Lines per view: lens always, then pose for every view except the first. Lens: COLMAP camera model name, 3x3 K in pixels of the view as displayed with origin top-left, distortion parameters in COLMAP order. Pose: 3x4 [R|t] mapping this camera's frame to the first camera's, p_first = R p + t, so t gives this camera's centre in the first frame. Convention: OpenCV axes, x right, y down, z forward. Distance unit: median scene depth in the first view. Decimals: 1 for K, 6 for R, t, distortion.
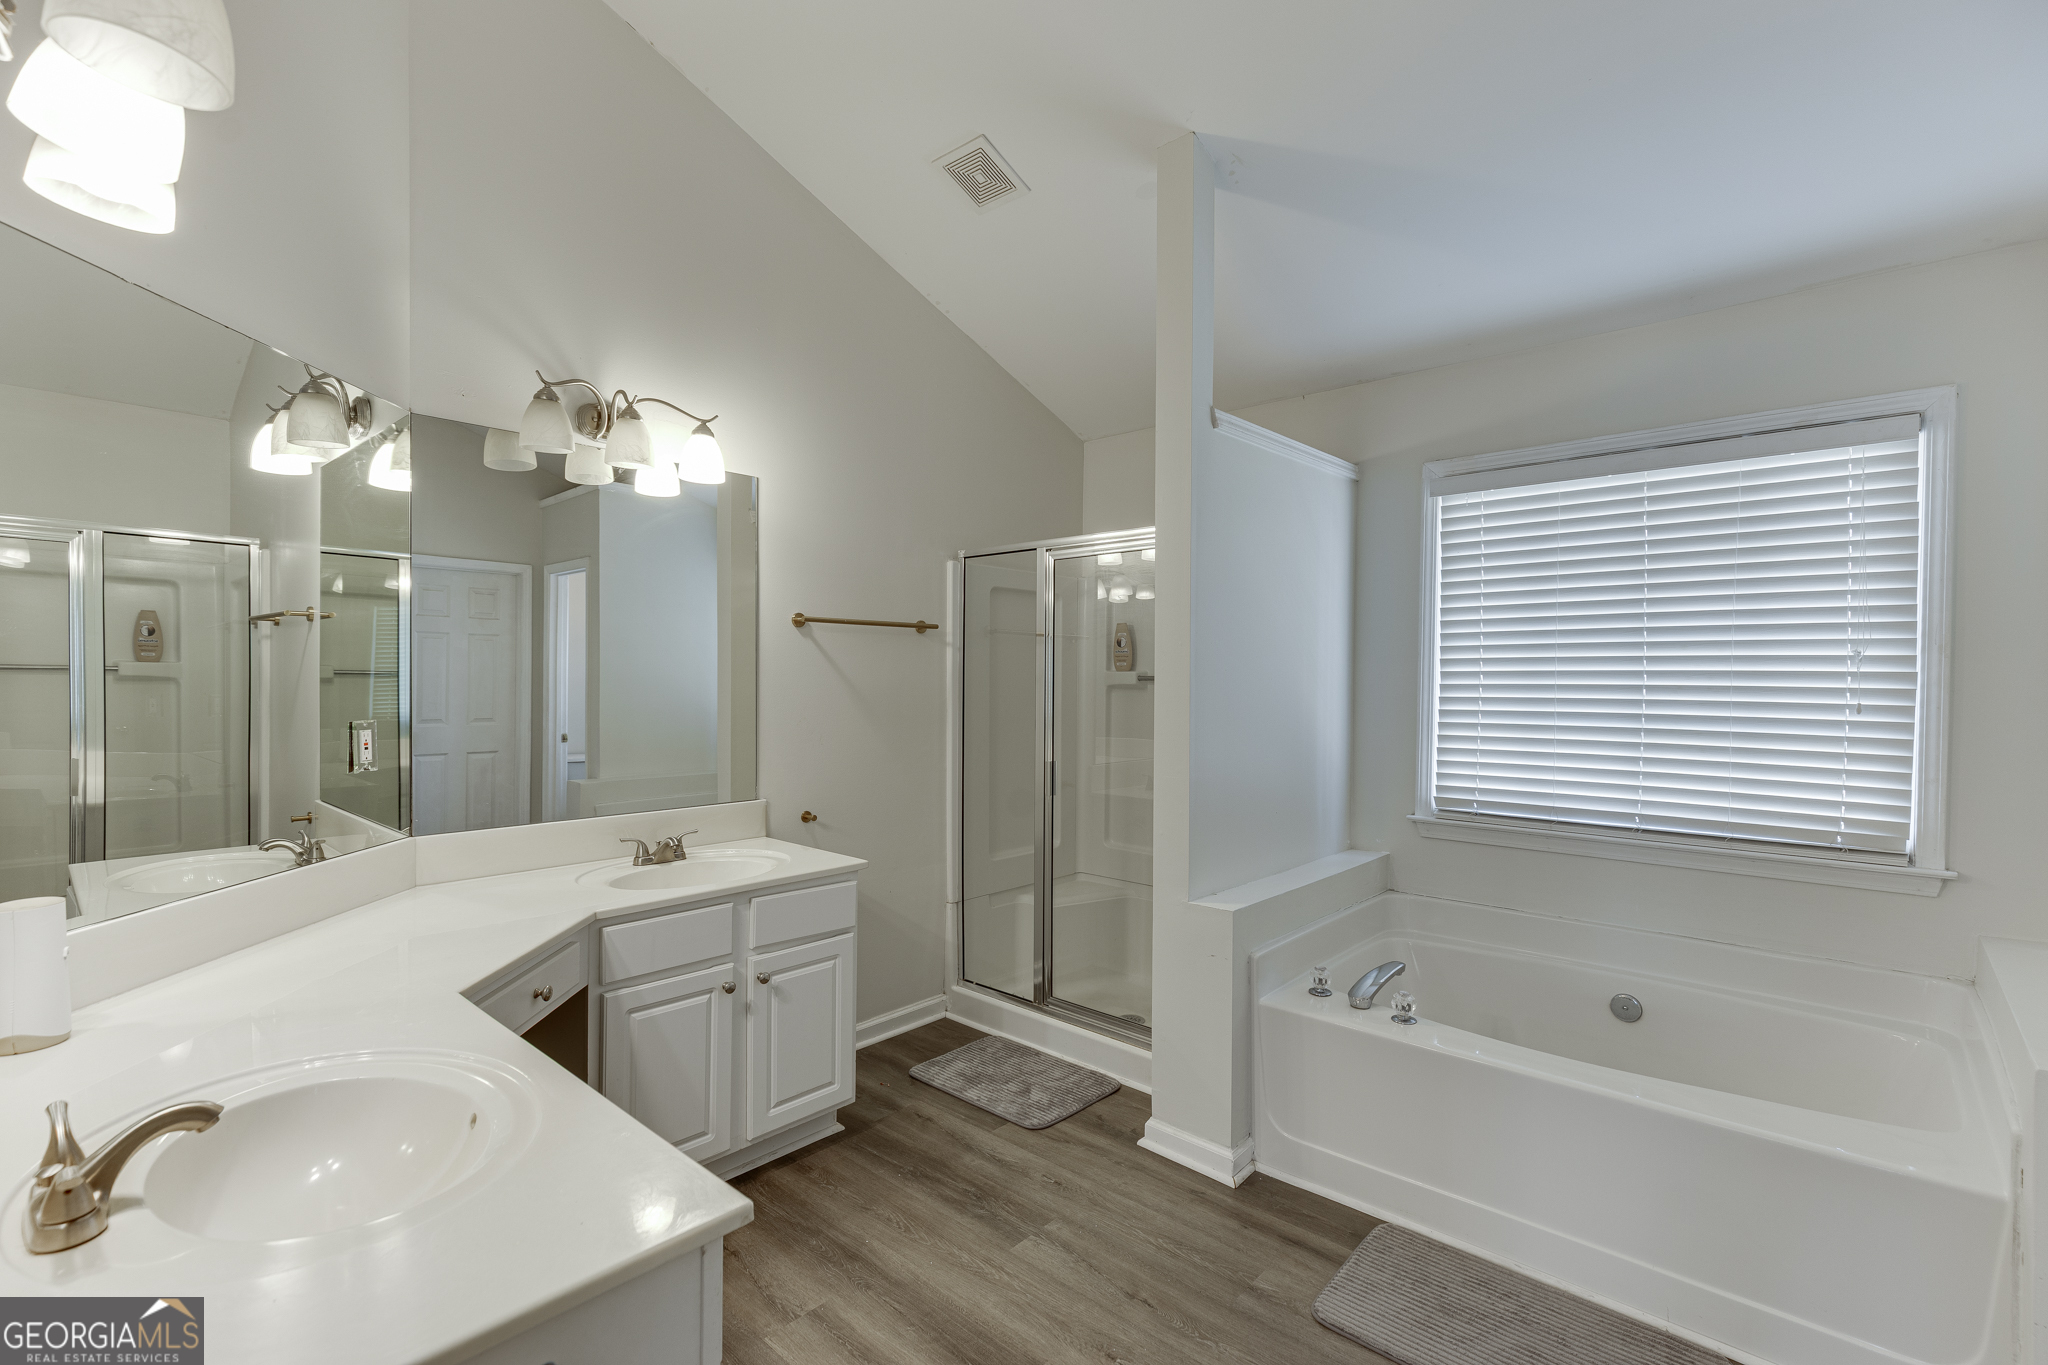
lens RADIAL K [[917.5, 0, 1044.0], [0, 917.5, 685.4], [0, 0, 1]] dist [0.020086, -0.006803]
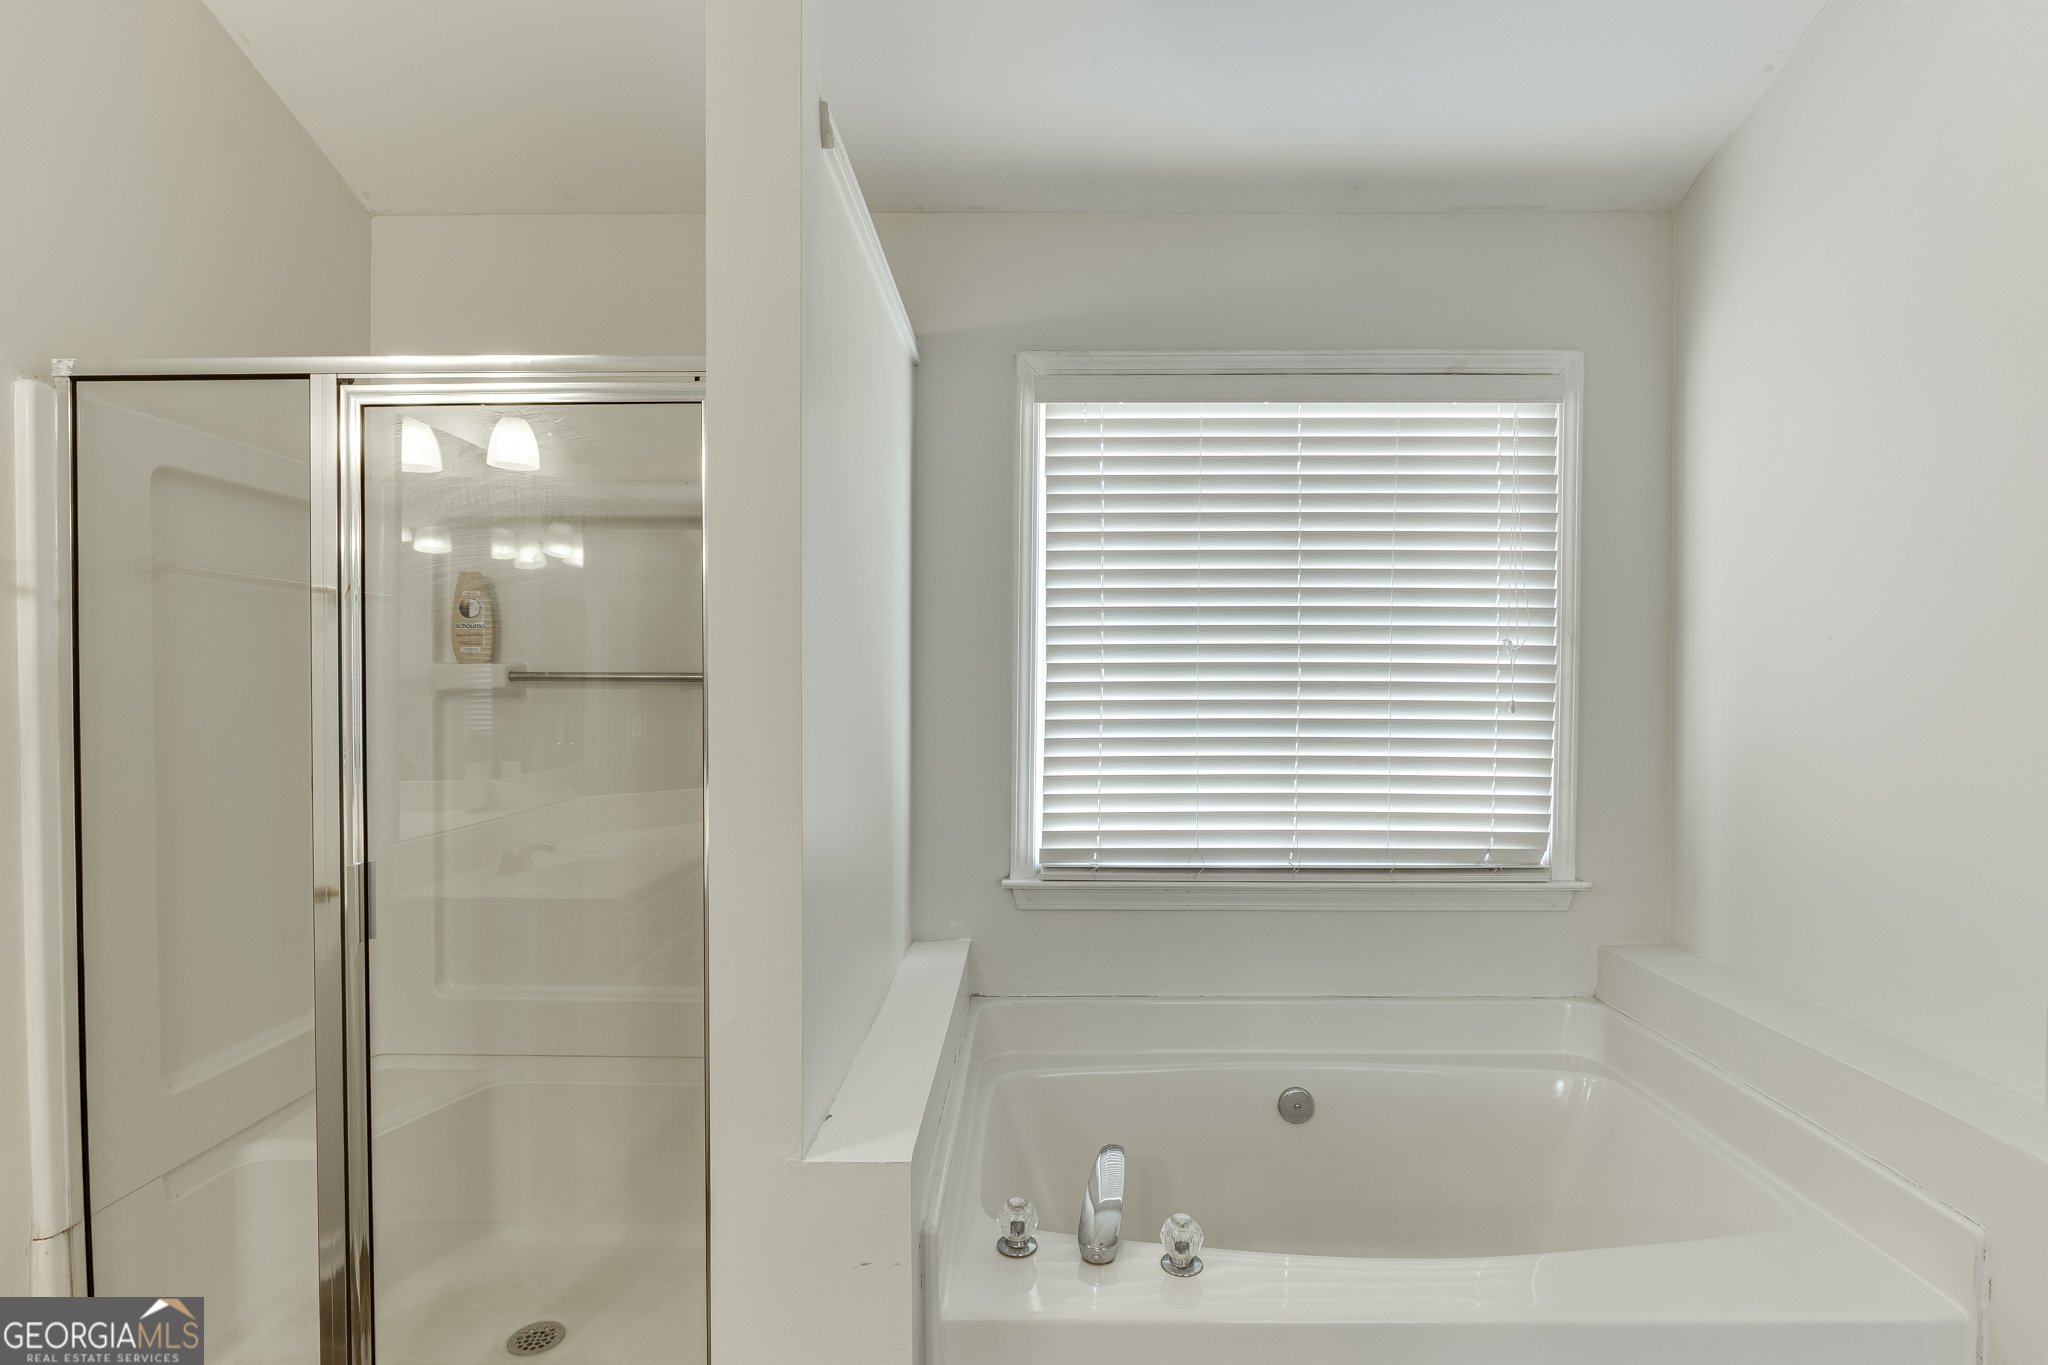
lens RADIAL K [[1014.5, 0, 1024.1], [0, 1014.5, 695.6], [0, 0, 1]] dist [-0.008864, -0.000378]
pose [[0.758732, -0.016120, 0.651203, -0.068659], [0.009886, 0.999864, 0.013232, -0.001867], [-0.651328, -0.003602, 0.758788, 0.453689]]
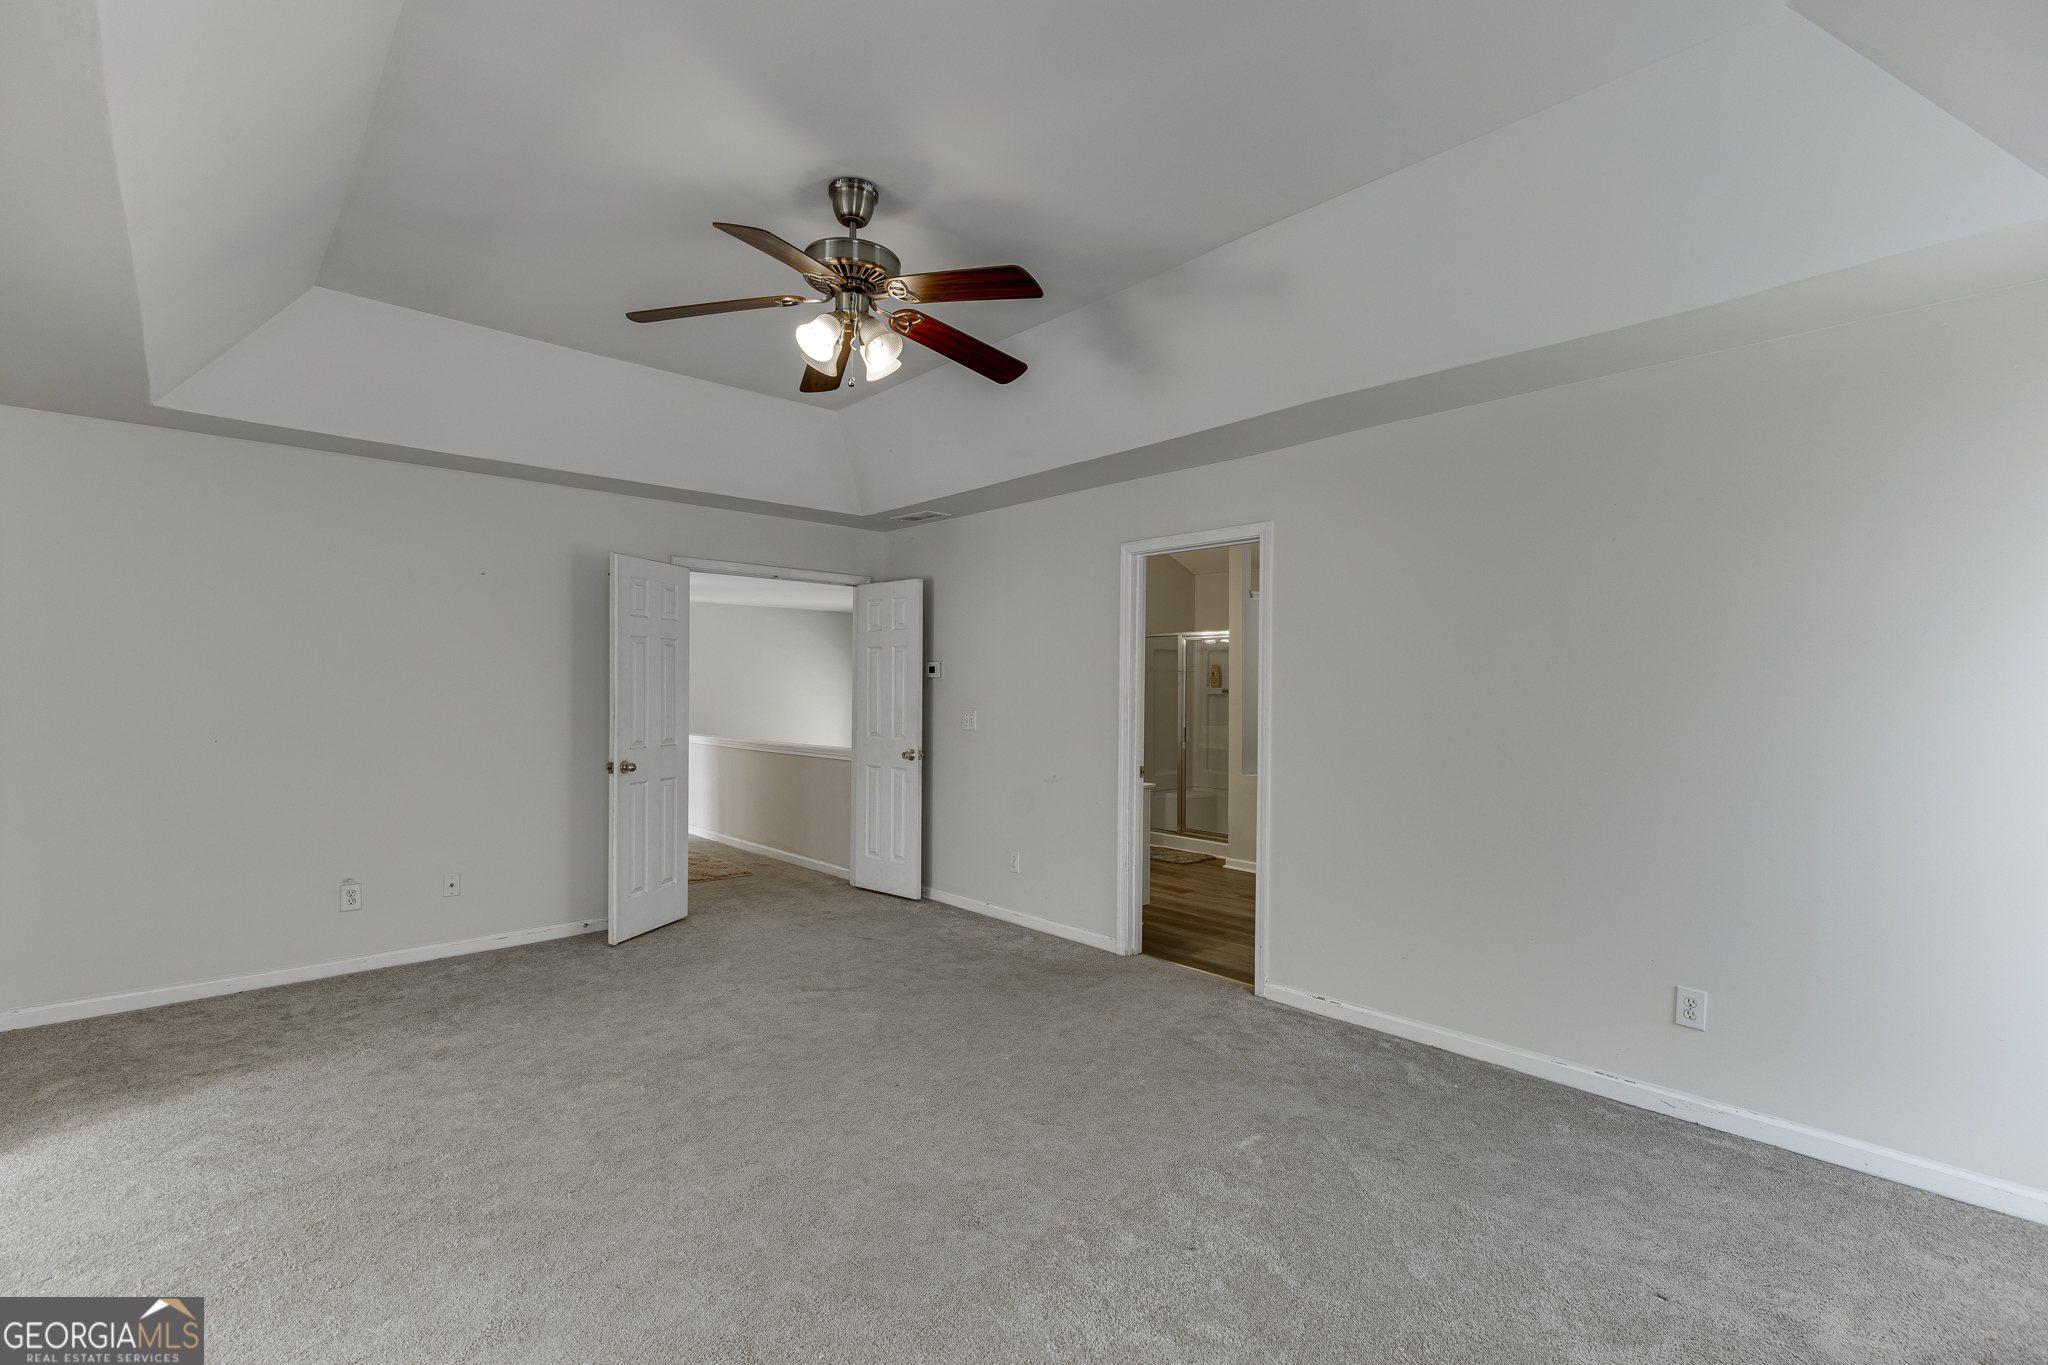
lens RADIAL K [[917.5, 0, 1044.0], [0, 917.5, 685.4], [0, 0, 1]] dist [0.020086, -0.006803]
pose [[0.996816, -0.003092, -0.079672, -0.174098], [0.000942, 0.999635, -0.027011, 0.044840], [0.079727, 0.026850, 0.996455, -1.452821]]
